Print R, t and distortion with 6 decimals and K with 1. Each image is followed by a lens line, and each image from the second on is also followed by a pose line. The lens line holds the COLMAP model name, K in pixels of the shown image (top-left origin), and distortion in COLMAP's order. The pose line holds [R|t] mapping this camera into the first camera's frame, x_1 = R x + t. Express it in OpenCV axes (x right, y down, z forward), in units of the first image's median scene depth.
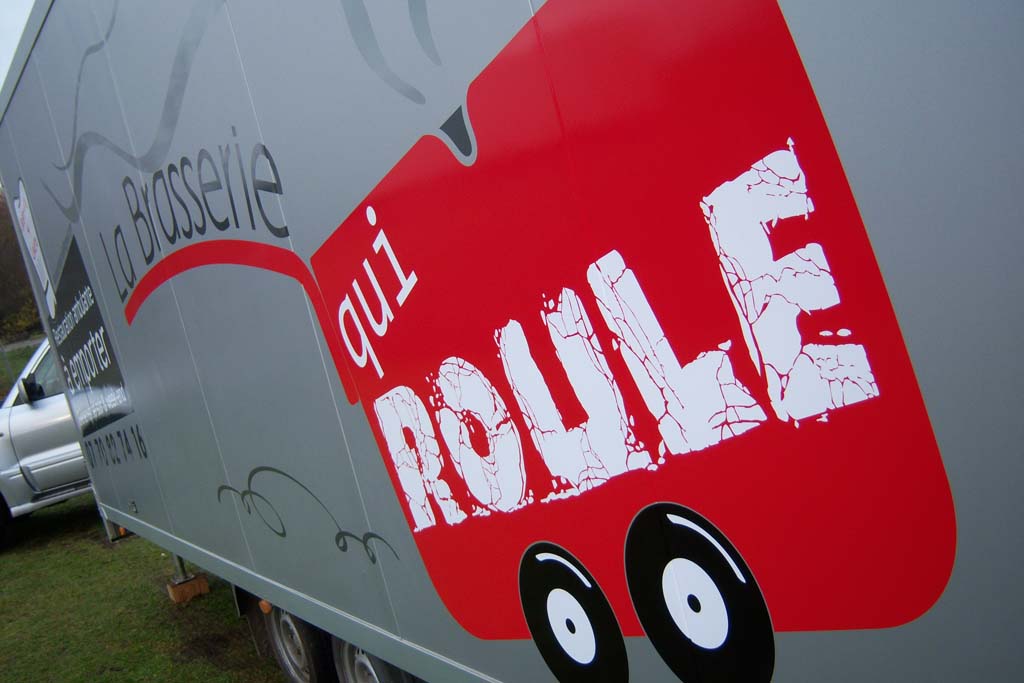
lens RADIAL K [[1099.1, 0, 512.0], [0, 1099.1, 341.5], [0, 0, 1]] dist [-0.093082, -0.002300]
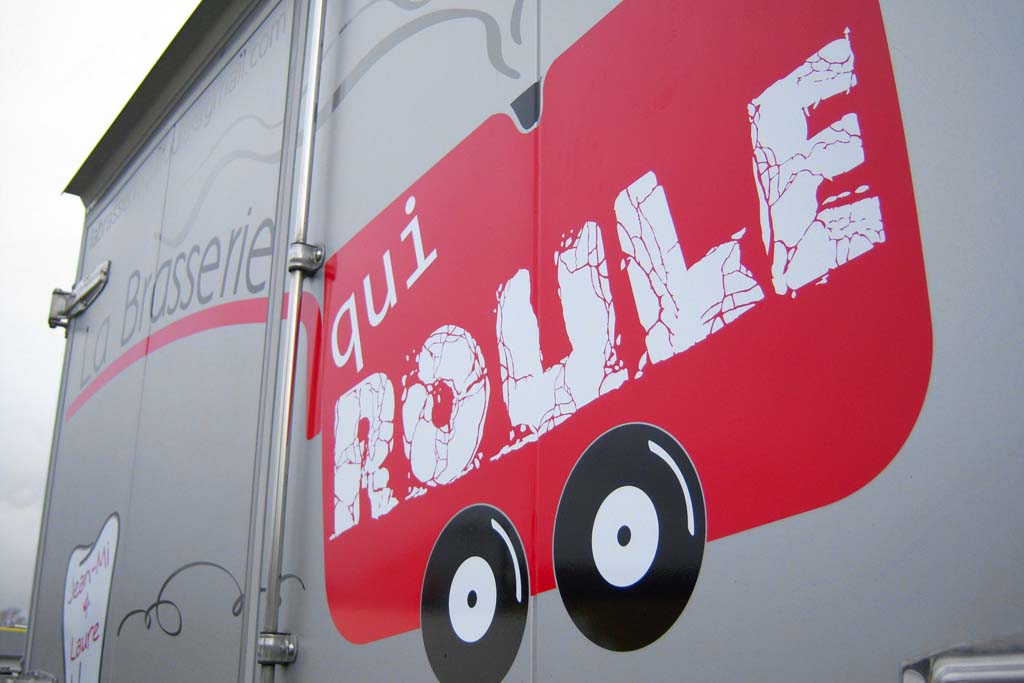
lens RADIAL K [[1099.1, 0, 512.0], [0, 1099.1, 341.5], [0, 0, 1]] dist [-0.093082, -0.002300]
pose [[0.949716, 0.312769, -0.014644, 0.032016], [-0.298189, 0.889197, -0.347003, 0.464902], [-0.095510, 0.333922, 0.937750, 0.065162]]
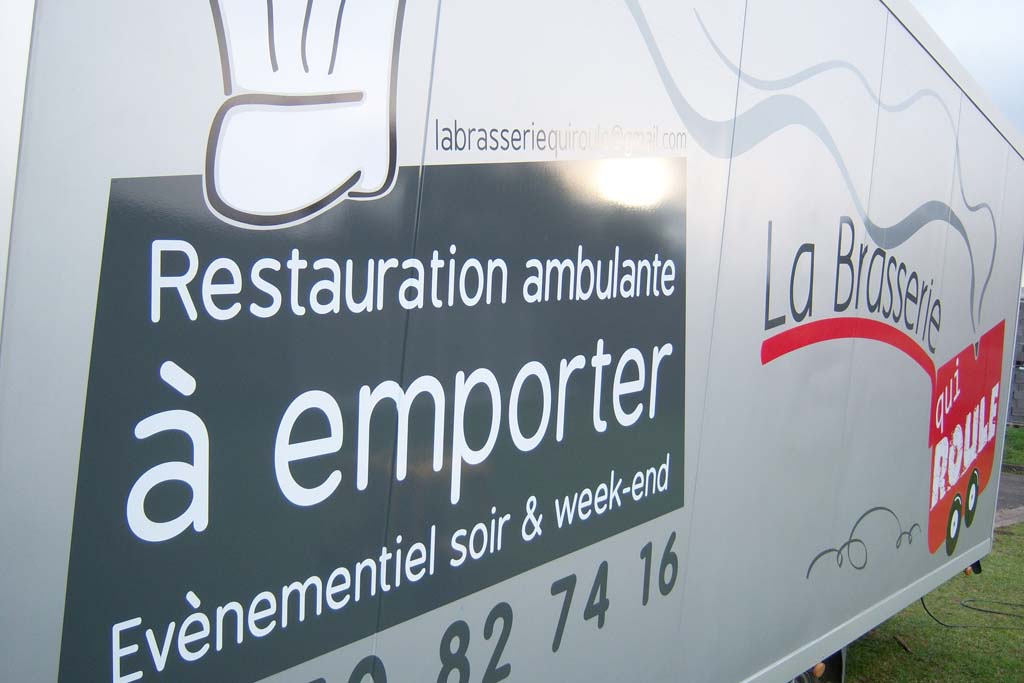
lens RADIAL K [[1099.1, 0, 512.0], [0, 1099.1, 341.5], [0, 0, 1]] dist [-0.093082, -0.002300]
pose [[-0.421403, 0.195905, 0.885461, -2.475549], [0.096129, 0.980537, -0.171192, 0.205764], [-0.901764, 0.012977, -0.432033, 3.954737]]
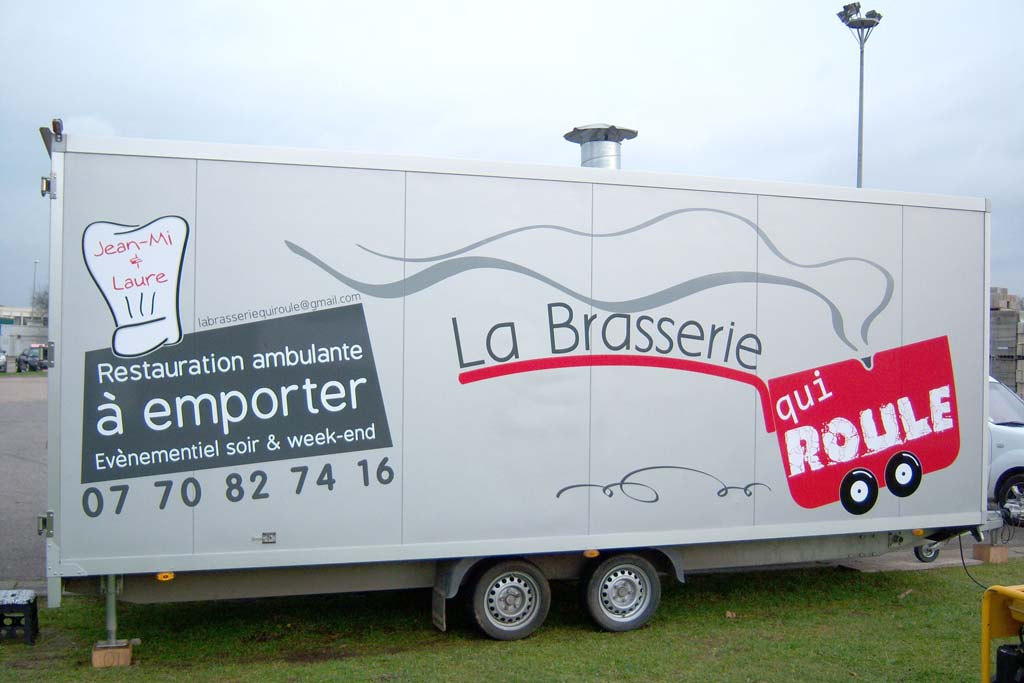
lens RADIAL K [[1099.1, 0, 512.0], [0, 1099.1, 341.5], [0, 0, 1]] dist [-0.093082, -0.002300]
pose [[0.203465, 0.269893, 0.941148, -4.825614], [0.035510, 0.958589, -0.282572, 0.973405], [-0.978438, 0.090914, 0.185455, 1.770569]]
